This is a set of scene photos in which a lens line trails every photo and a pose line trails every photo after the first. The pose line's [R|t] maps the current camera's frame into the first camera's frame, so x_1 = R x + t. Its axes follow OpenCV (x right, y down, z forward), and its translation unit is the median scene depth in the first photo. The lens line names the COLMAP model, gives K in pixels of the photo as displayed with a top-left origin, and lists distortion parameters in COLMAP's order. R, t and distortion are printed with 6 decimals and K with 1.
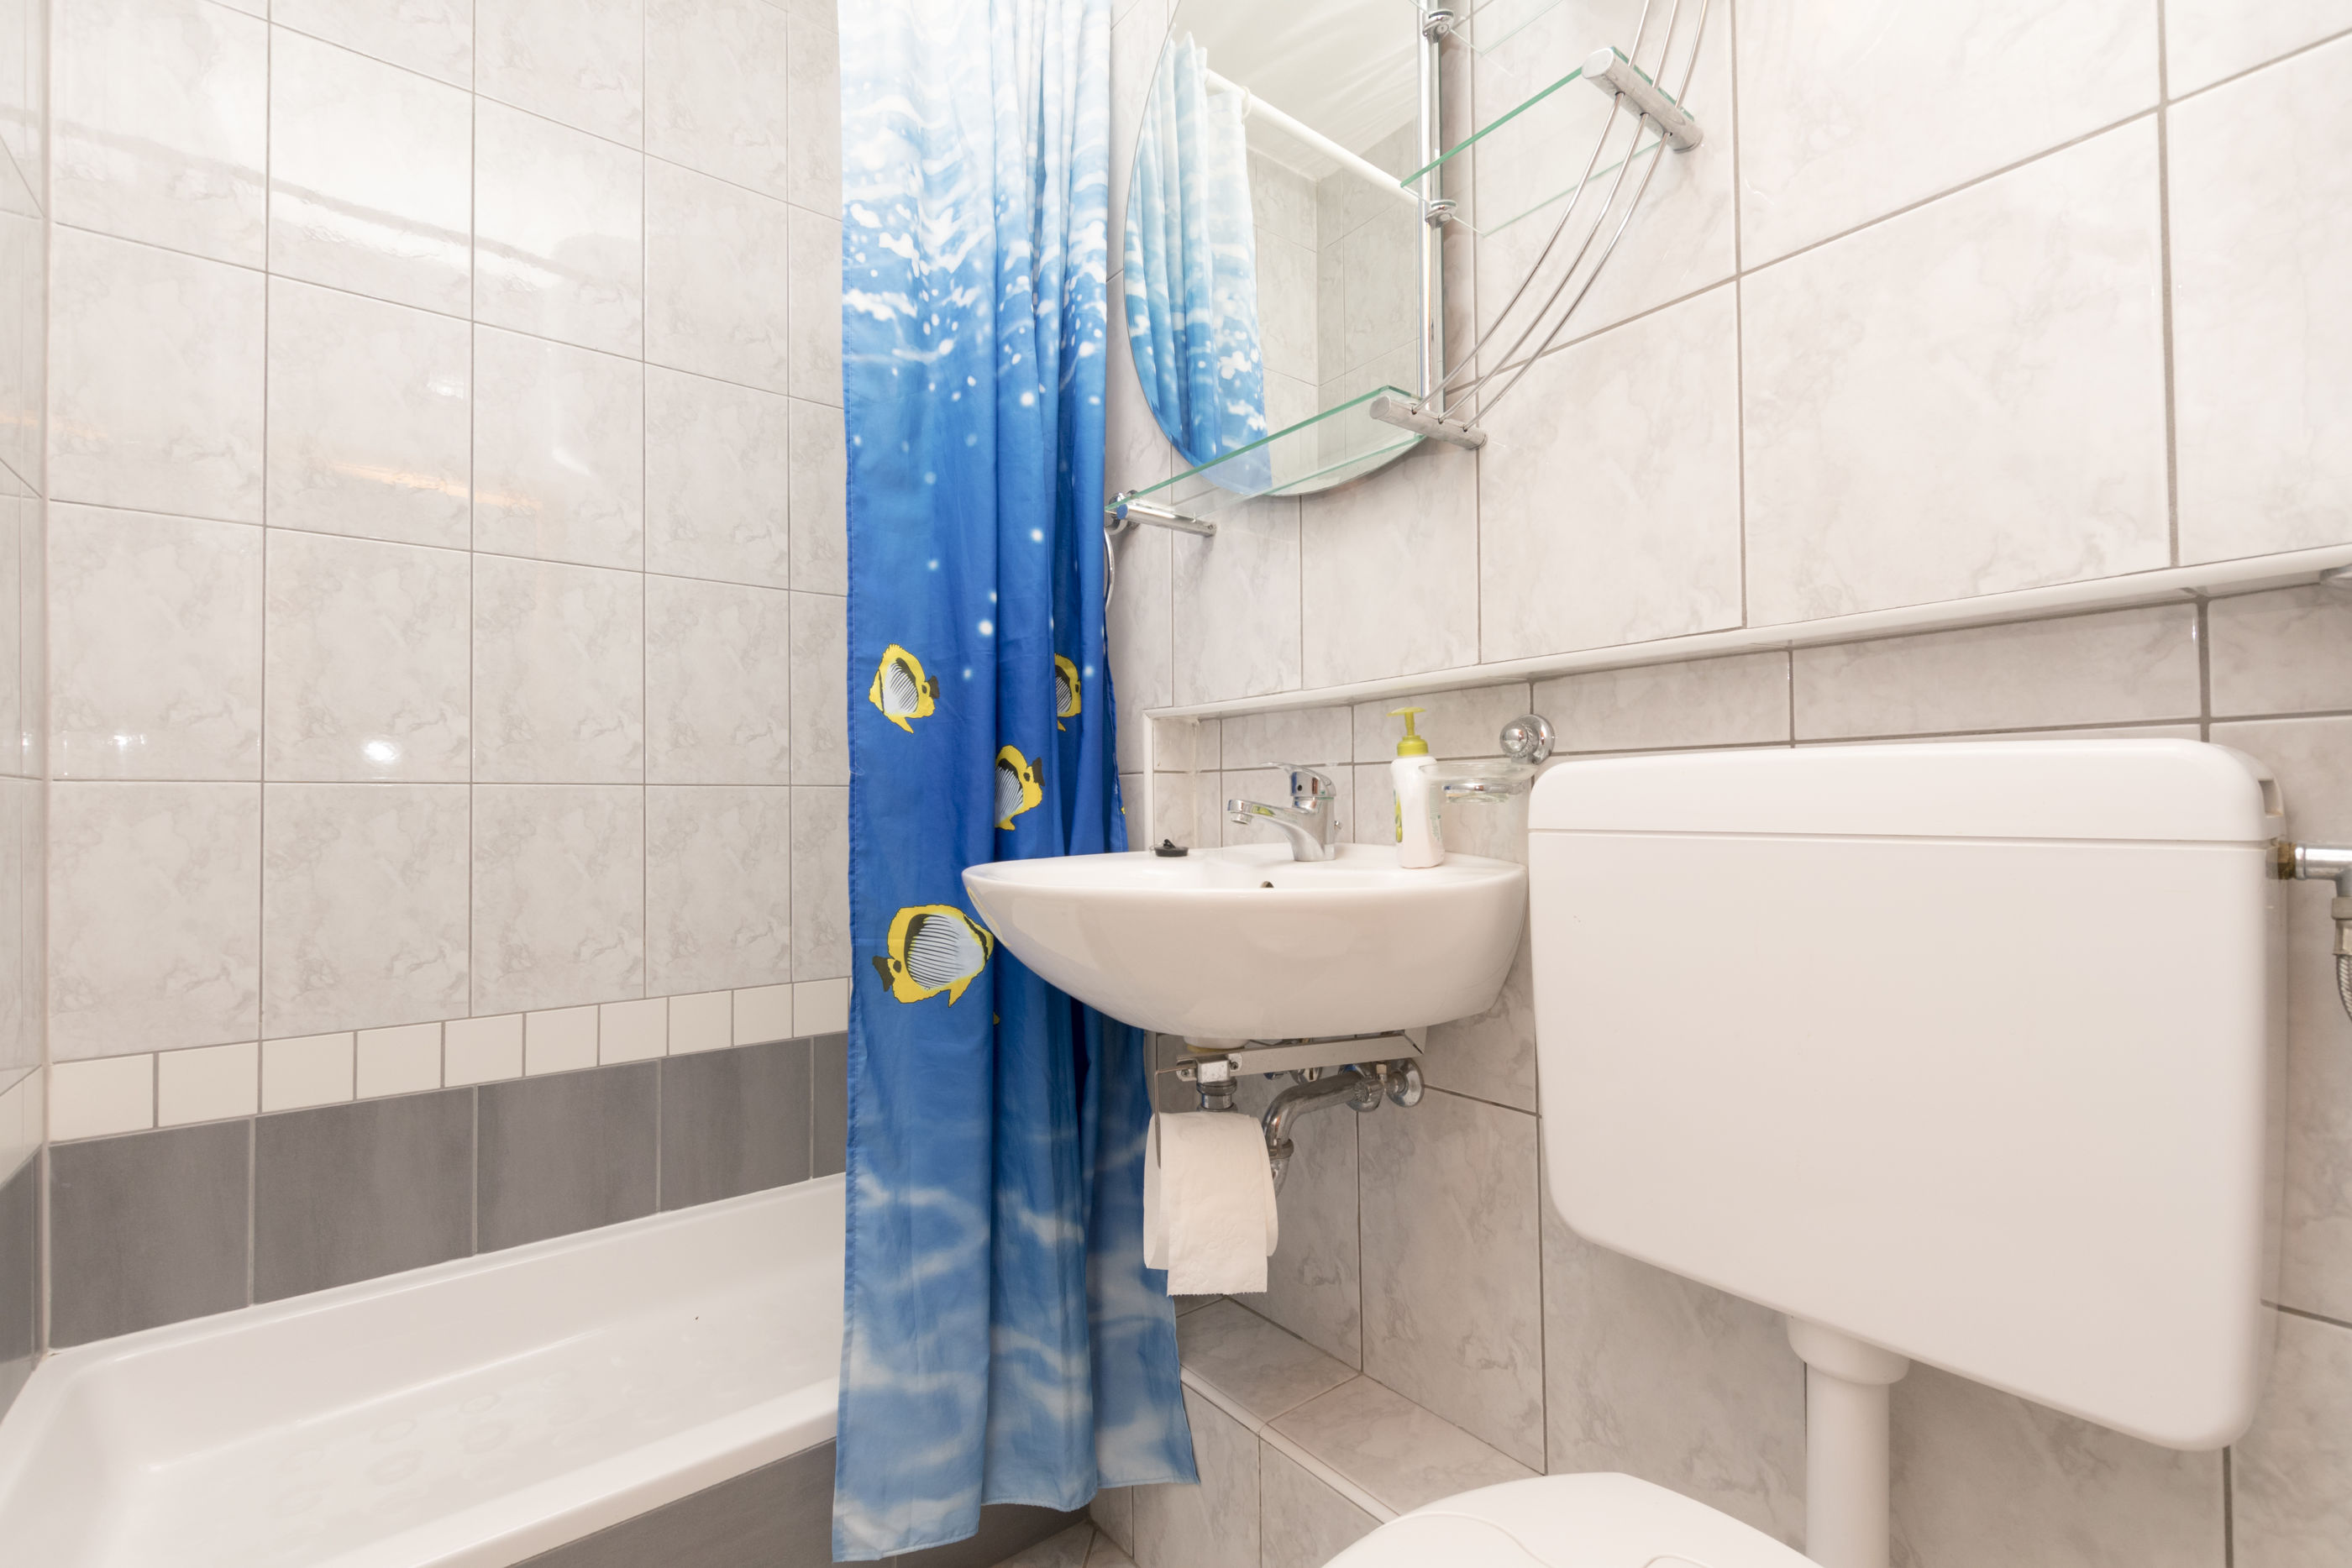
lens RADIAL K [[1015.2, 0, 1171.0], [0, 1015.2, 788.1], [0, 0, 1]] dist [0.000954, -0.000929]
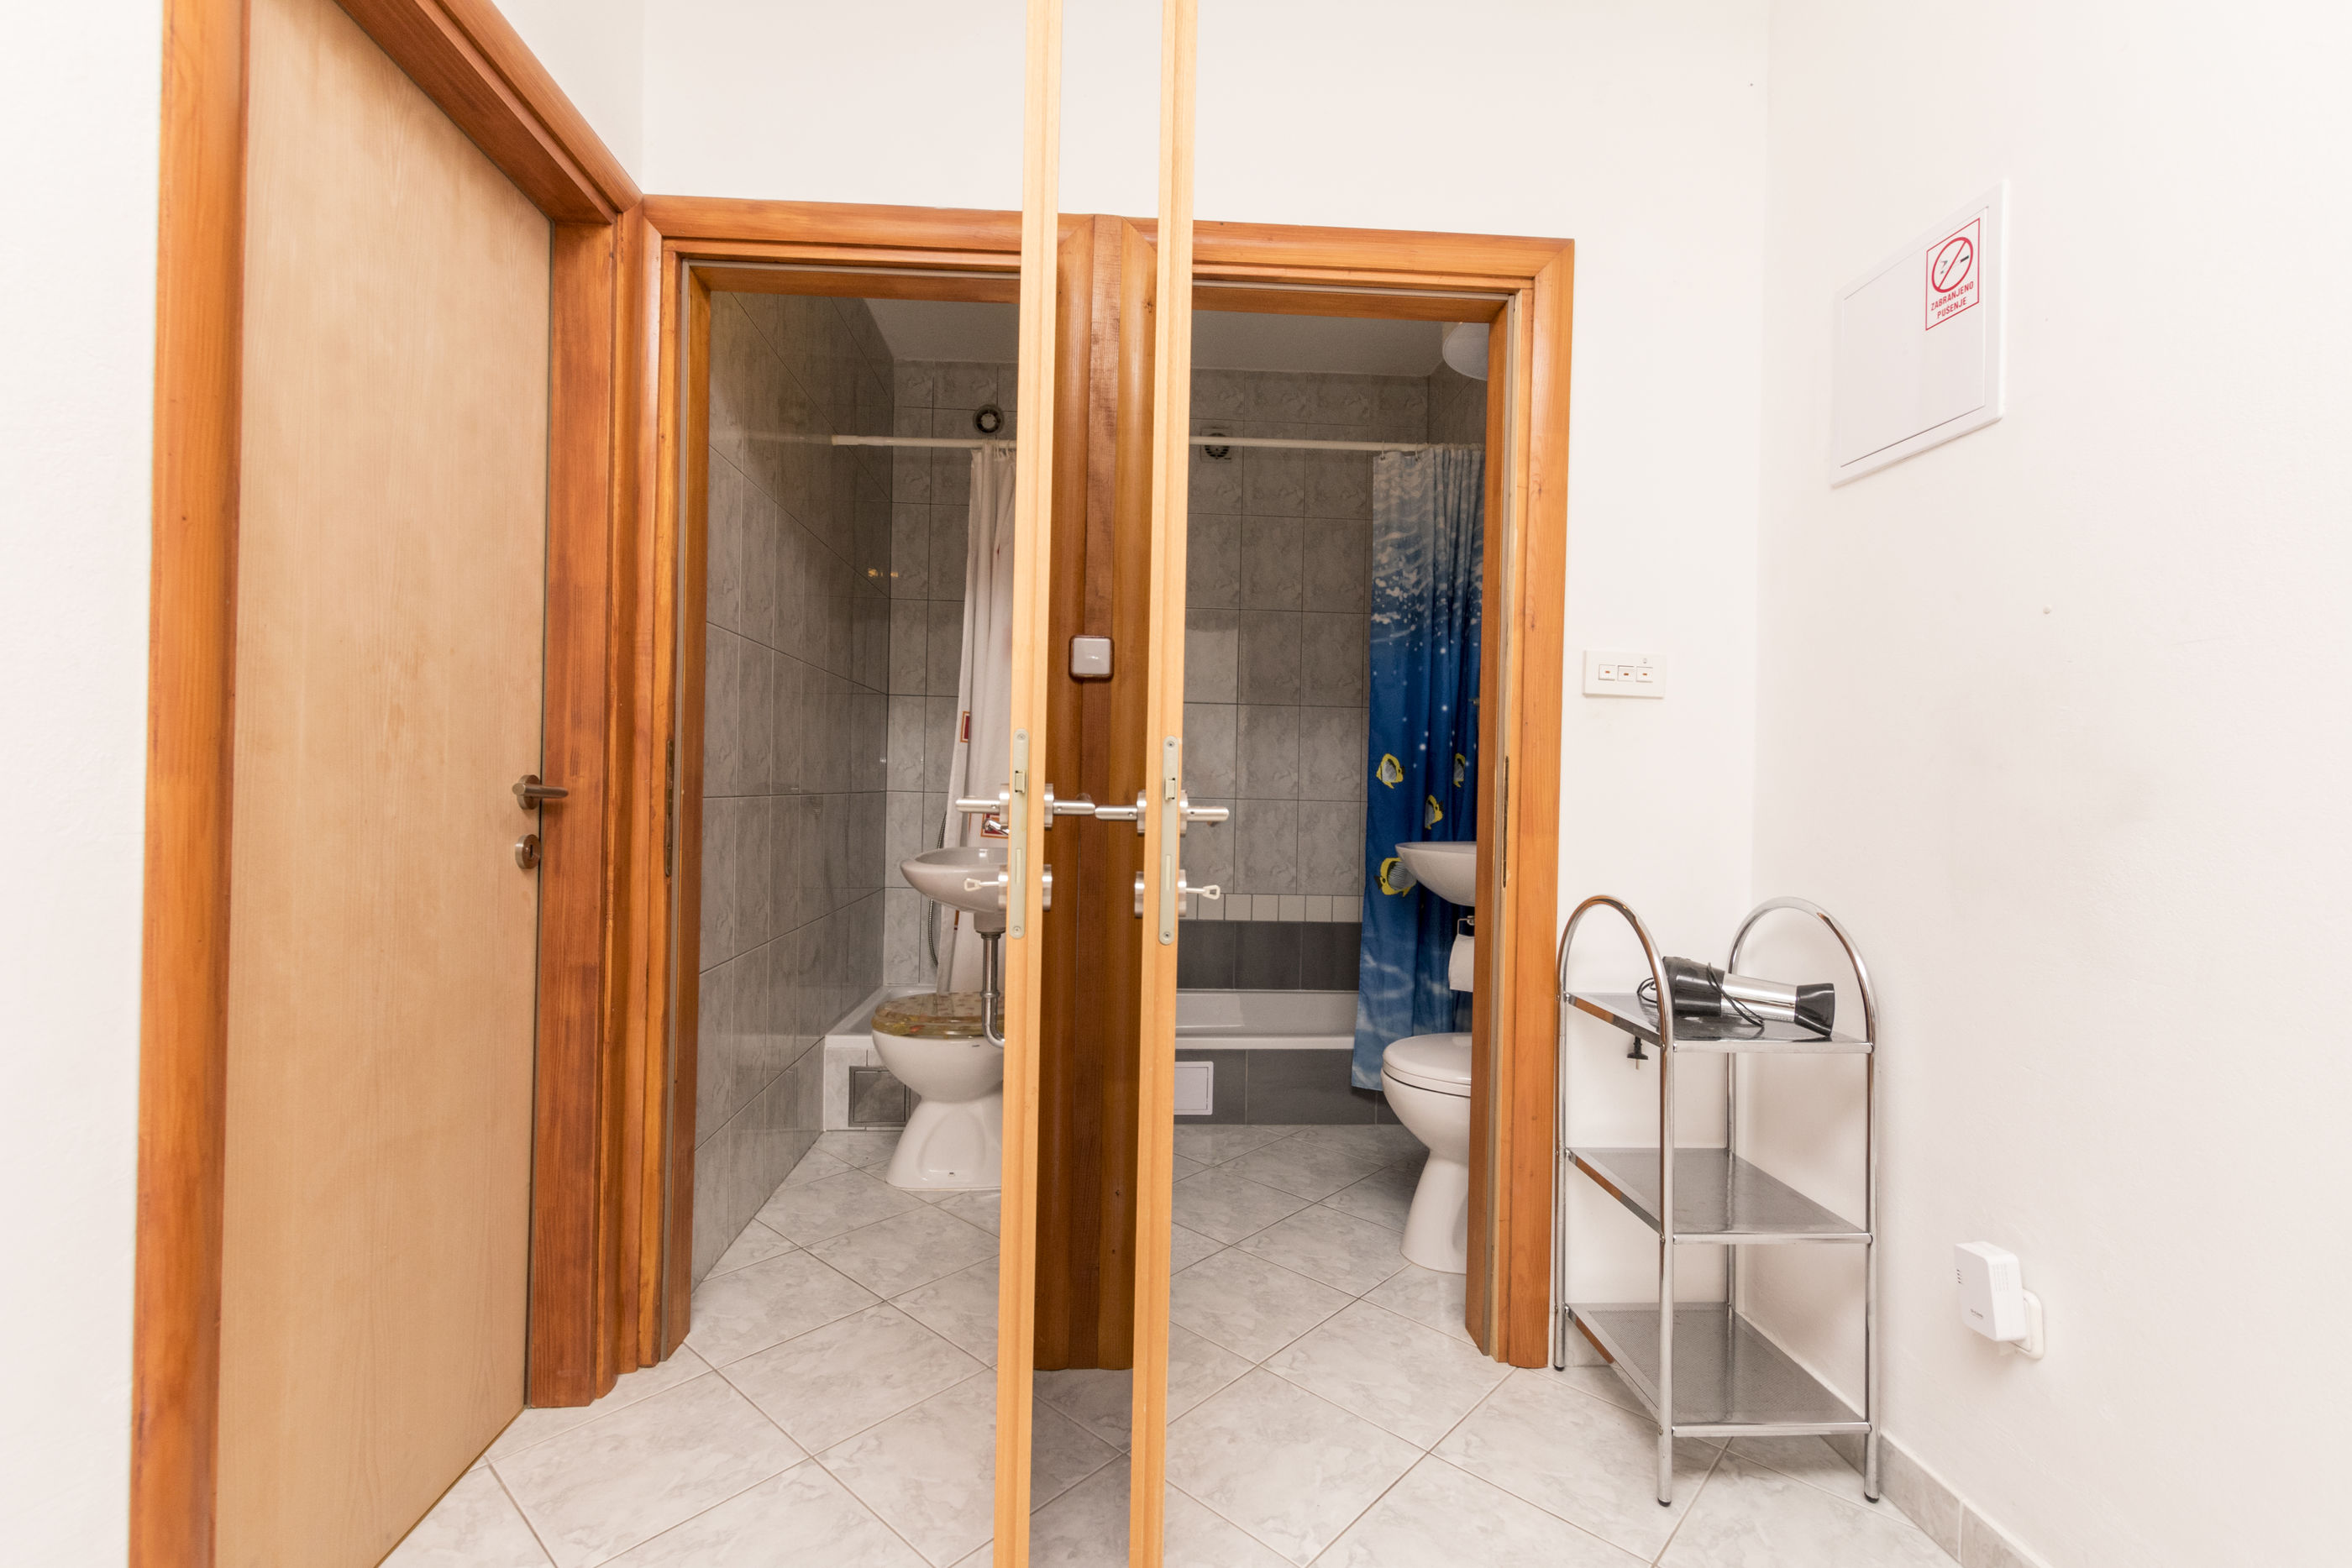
lens RADIAL K [[1015.2, 0, 1171.0], [0, 1015.2, 788.1], [0, 0, 1]] dist [0.000954, -0.000929]
pose [[0.821660, 0.027119, -0.569332, 0.716479], [-0.017796, 0.999601, 0.021930, -0.100856], [0.569700, -0.007887, 0.821815, -1.365093]]
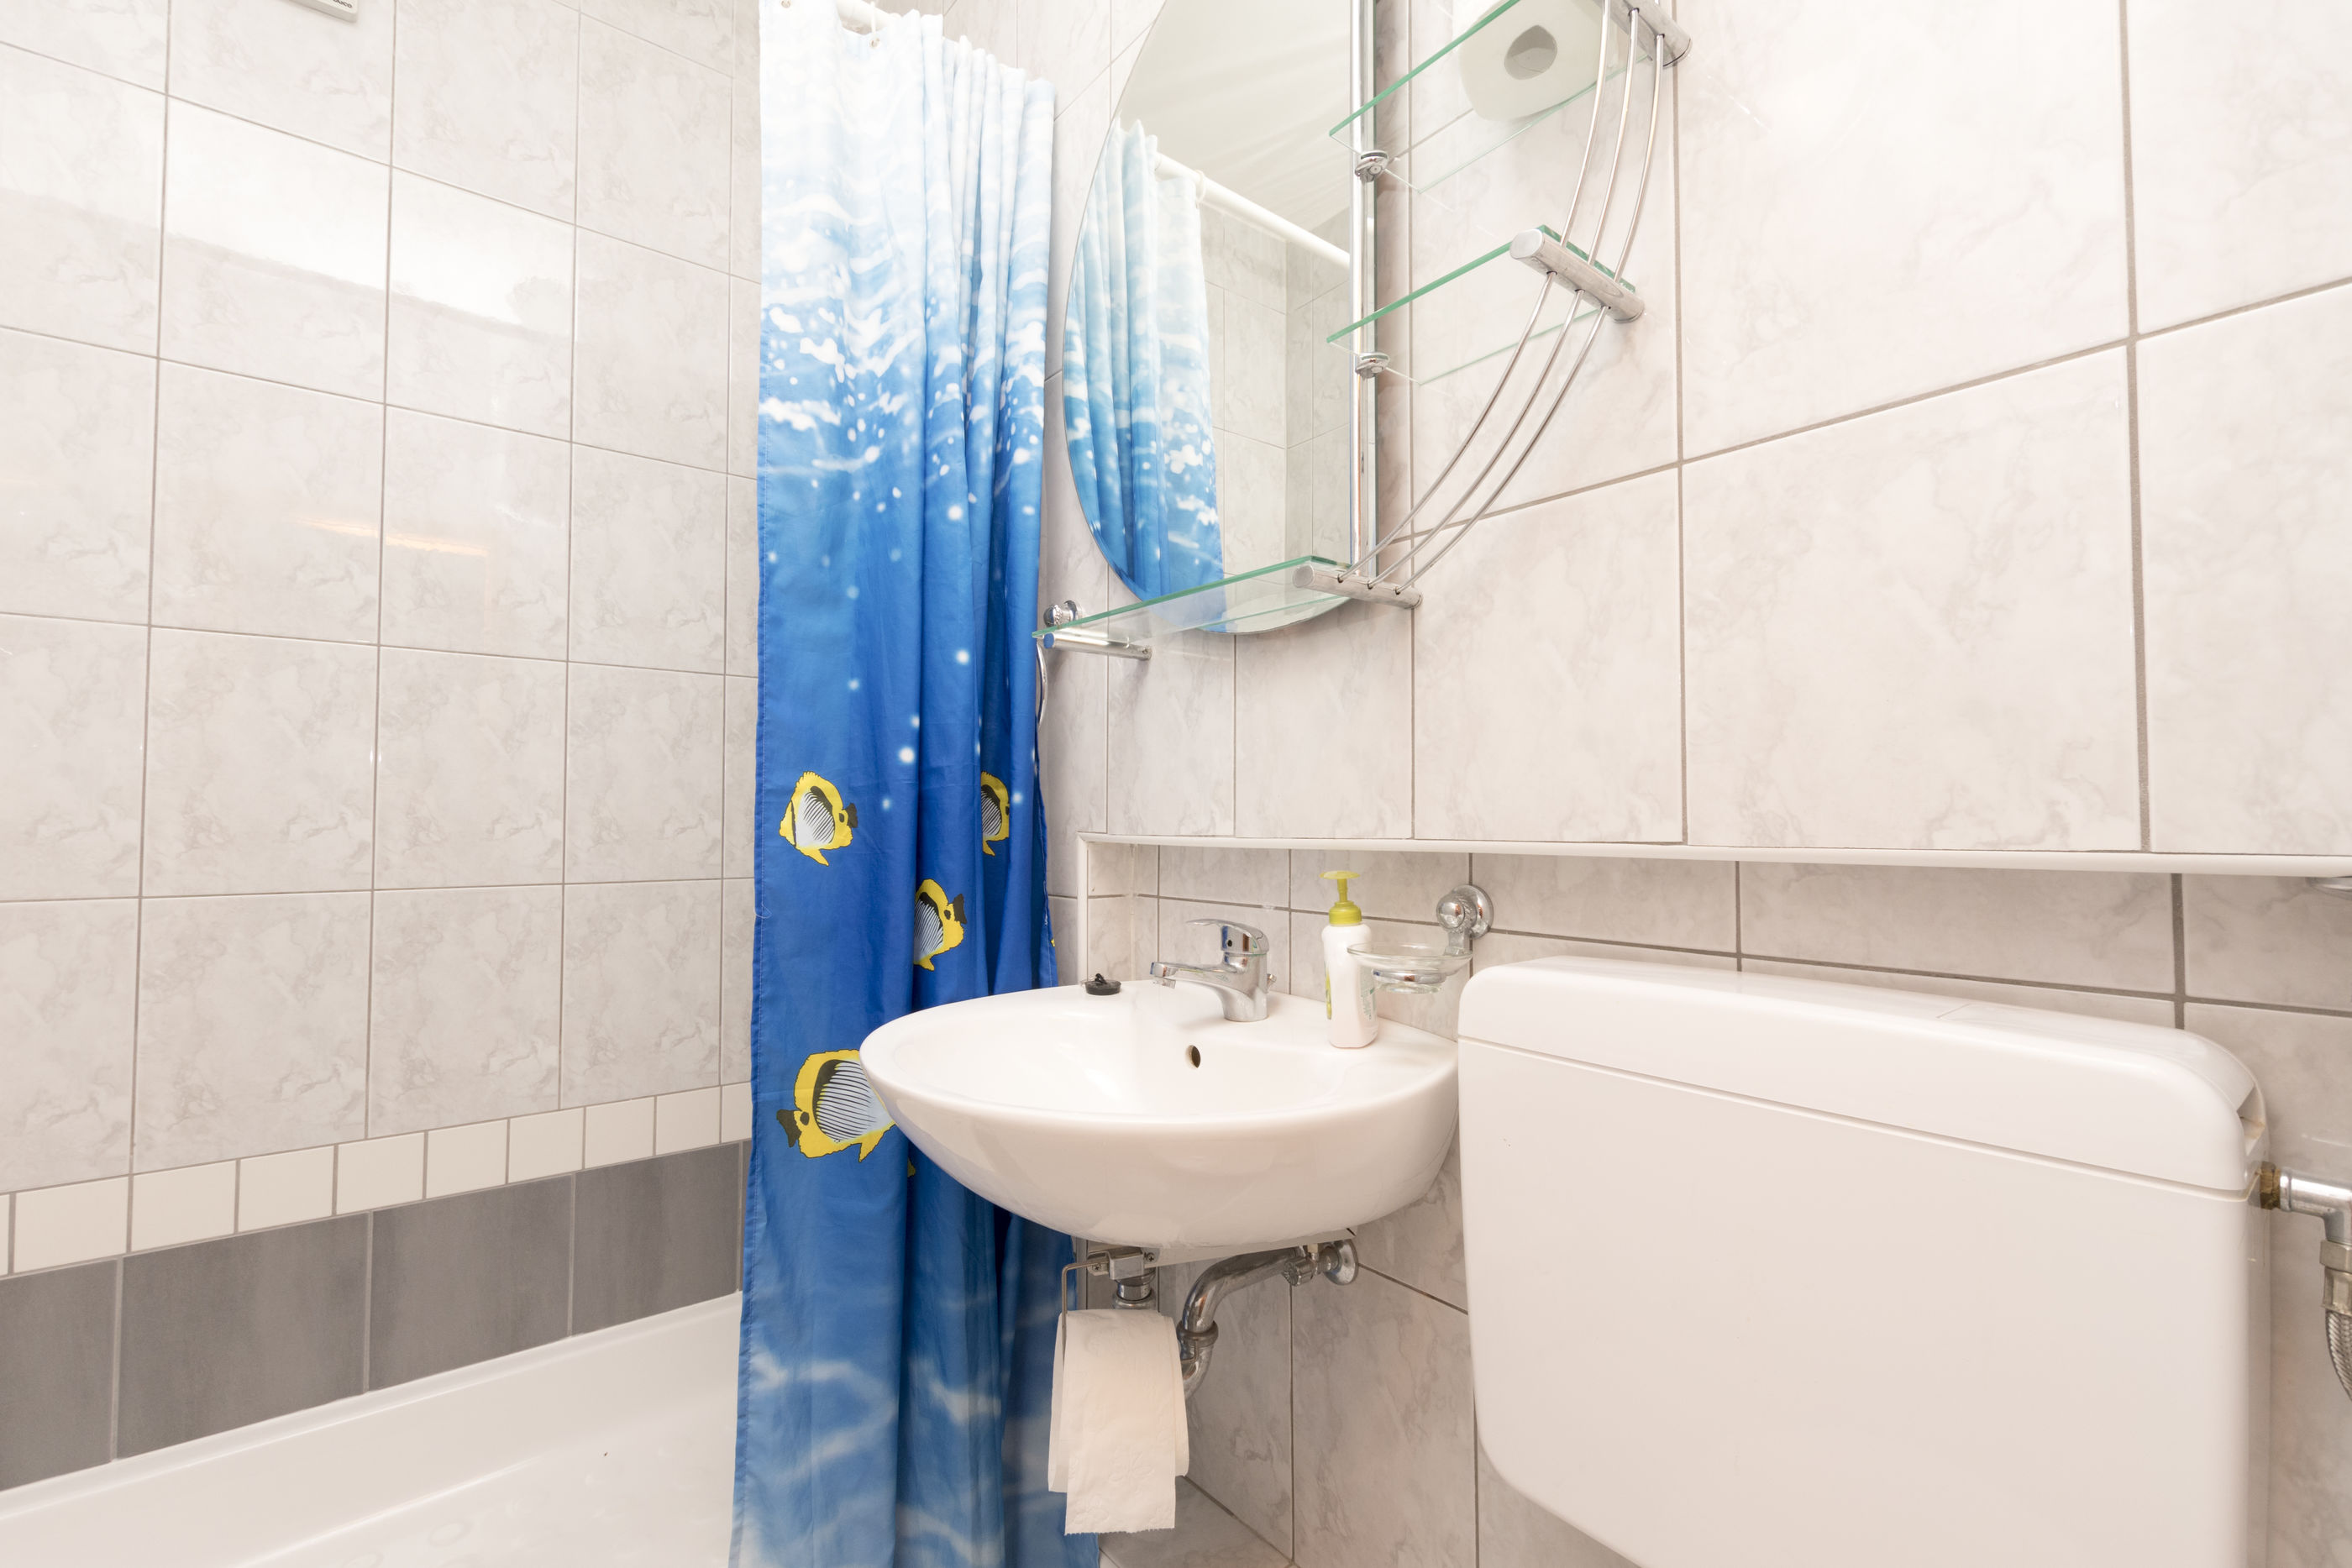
lens RADIAL K [[1014.2, 0, 1171.1], [0, 1014.2, 786.0], [0, 0, 1]] dist [0.003605, -0.001825]
pose [[0.999872, 0.010470, 0.012116, 0.052790], [-0.010311, 0.999861, -0.013098, -0.118713], [-0.012252, 0.012971, 0.999841, 0.050944]]
